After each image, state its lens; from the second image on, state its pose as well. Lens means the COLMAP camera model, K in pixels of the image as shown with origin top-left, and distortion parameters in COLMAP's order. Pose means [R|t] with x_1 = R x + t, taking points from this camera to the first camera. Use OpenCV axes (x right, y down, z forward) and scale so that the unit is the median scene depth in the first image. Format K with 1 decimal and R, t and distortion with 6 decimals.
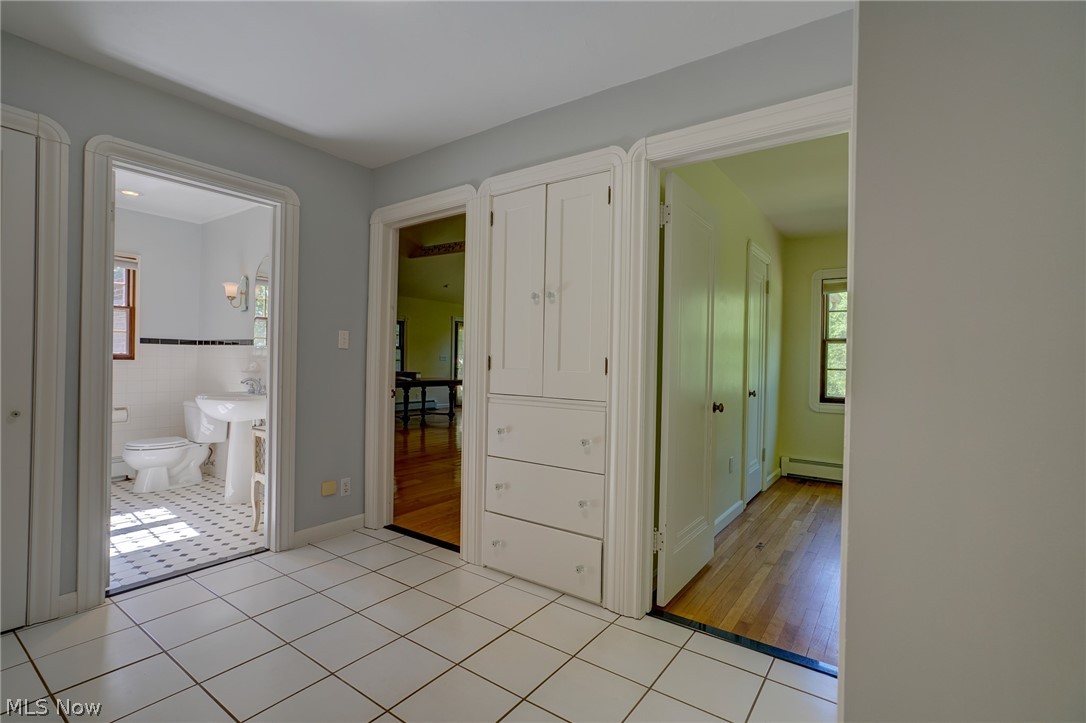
lens RADIAL K [[504.9, 0, 539.6], [0, 504.9, 360.3], [0, 0, 1]] dist [-0.032544, 0.017001]
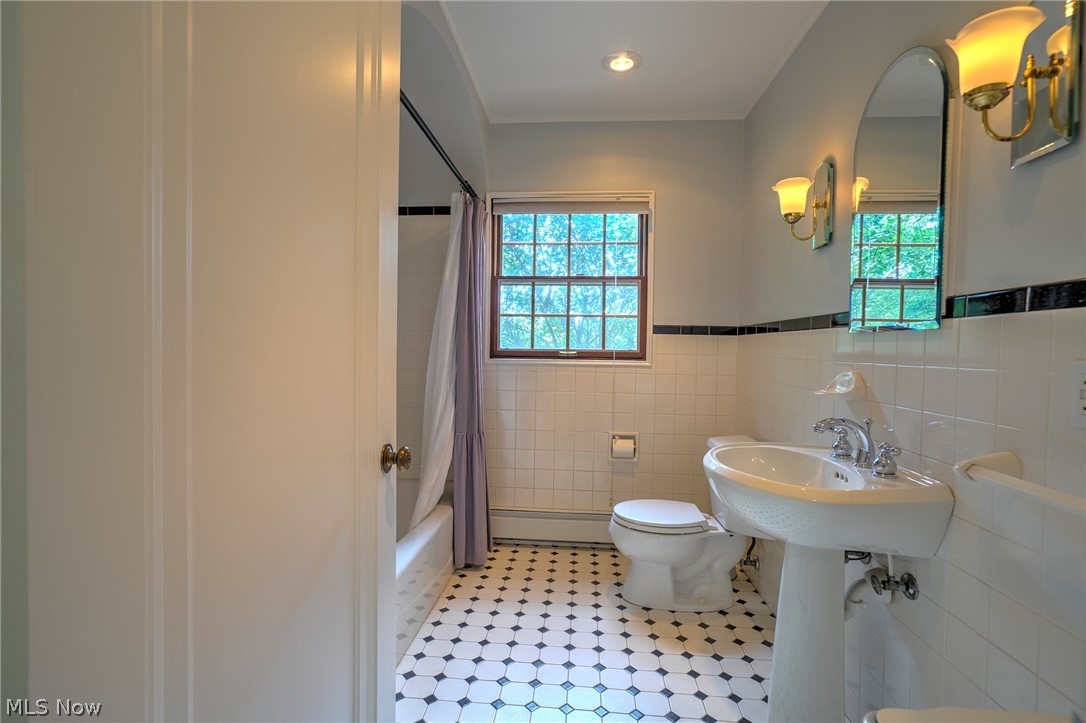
lens RADIAL K [[504.9, 0, 539.6], [0, 504.9, 360.3], [0, 0, 1]] dist [-0.032544, 0.017001]
pose [[0.509380, 0.014049, -0.860427, -0.343229], [-0.009992, 0.999896, 0.010412, -0.006613], [0.860484, 0.003294, 0.509467, 0.570742]]
